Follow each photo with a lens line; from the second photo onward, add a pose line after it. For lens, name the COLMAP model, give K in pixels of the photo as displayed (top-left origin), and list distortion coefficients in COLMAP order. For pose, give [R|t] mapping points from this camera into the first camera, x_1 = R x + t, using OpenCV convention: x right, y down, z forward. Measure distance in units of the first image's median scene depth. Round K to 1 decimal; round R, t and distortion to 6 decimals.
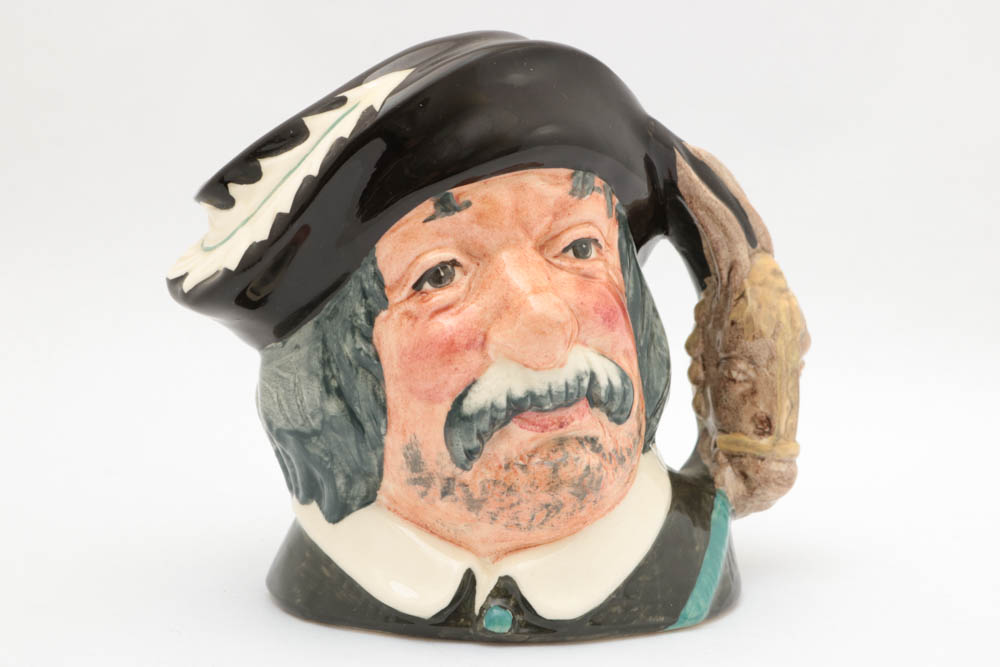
lens RADIAL K [[2398.4, 0, 500.0], [0, 2398.4, 333.5], [0, 0, 1]] dist [-0.002091, -0.032906]
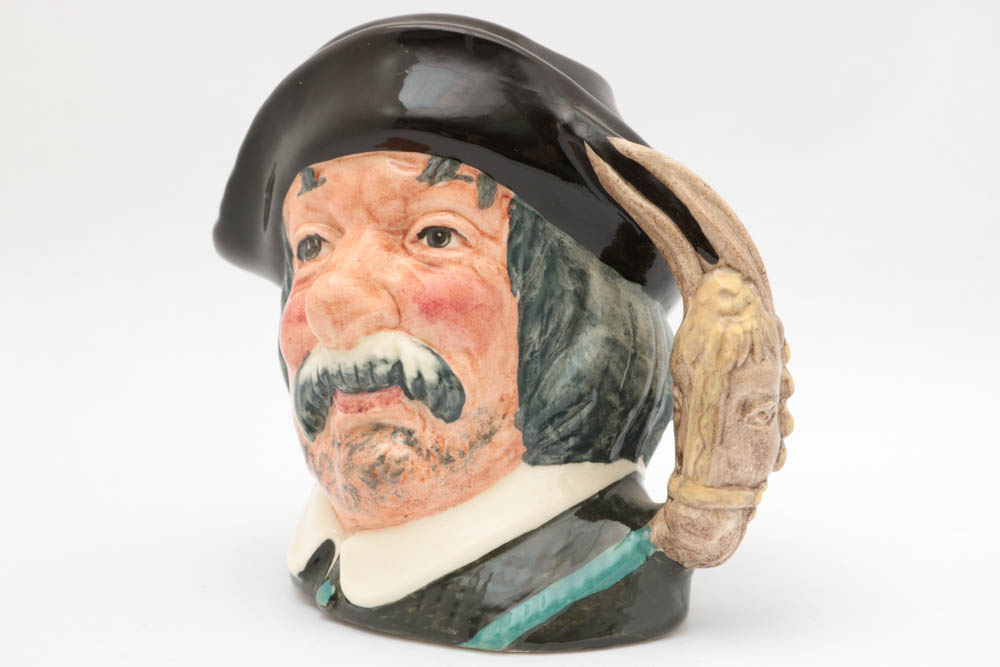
lens RADIAL K [[2398.4, 0, 500.0], [0, 2398.4, 333.5], [0, 0, 1]] dist [-0.002091, -0.032906]
pose [[0.561870, 0.110608, -0.819797, 0.854827], [-0.120190, 0.991420, 0.051388, -0.049932], [0.818448, 0.069658, 0.570343, 0.472909]]
